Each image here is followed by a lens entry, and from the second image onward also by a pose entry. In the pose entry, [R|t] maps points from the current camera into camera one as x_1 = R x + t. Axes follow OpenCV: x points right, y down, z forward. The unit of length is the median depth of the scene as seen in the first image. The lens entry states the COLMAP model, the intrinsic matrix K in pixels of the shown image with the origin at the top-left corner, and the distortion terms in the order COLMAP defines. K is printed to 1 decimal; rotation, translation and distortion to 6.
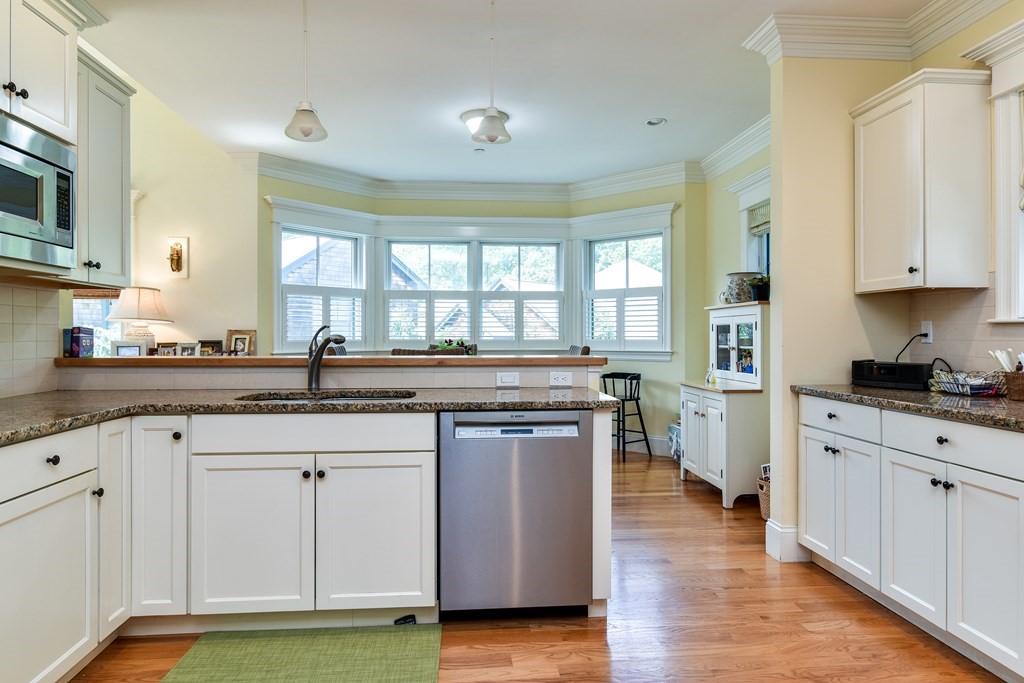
lens RADIAL K [[636.2, 0, 508.2], [0, 636.2, 338.2], [0, 0, 1]] dist [-0.012850, 0.009345]
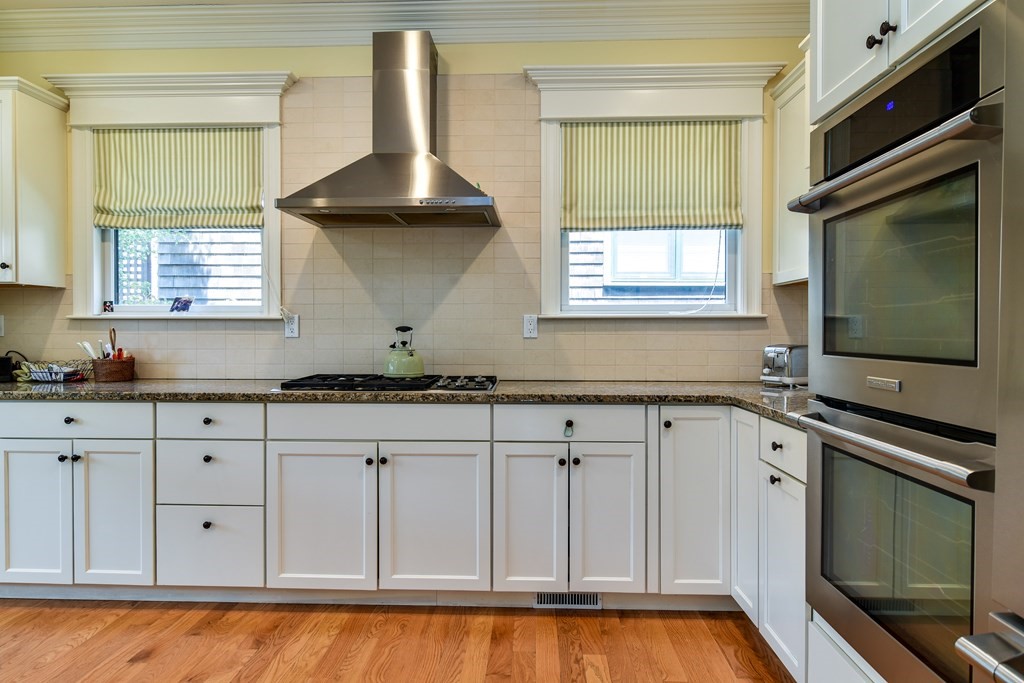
lens RADIAL K [[636.2, 0, 518.2], [0, 636.2, 338.1], [0, 0, 1]] dist [-0.012850, 0.009345]
pose [[0.121667, -0.011329, 0.992506, -0.298632], [0.003239, 0.999934, 0.011017, 0.001733], [-0.992566, 0.001874, 0.121695, 0.042824]]
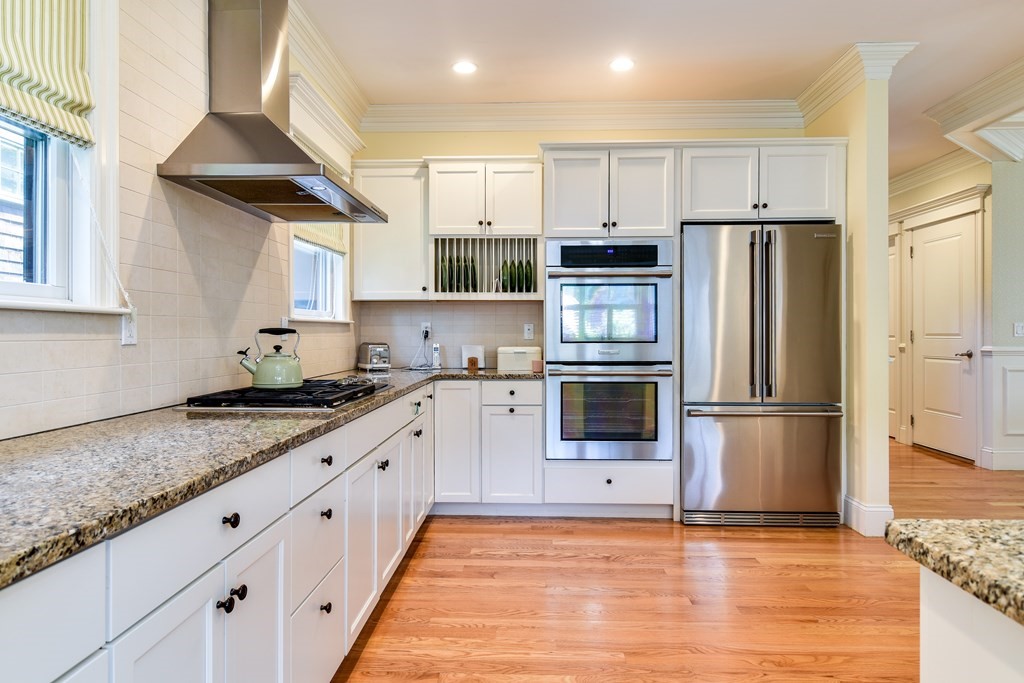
lens RADIAL K [[636.2, 0, 515.0], [0, 636.2, 340.0], [0, 0, 1]] dist [-0.012850, 0.009345]
pose [[-0.993826, 0.001107, 0.110941, 0.433487], [0.002694, 0.999896, 0.014161, -0.002377], [-0.110914, 0.014372, -0.993726, 1.503904]]
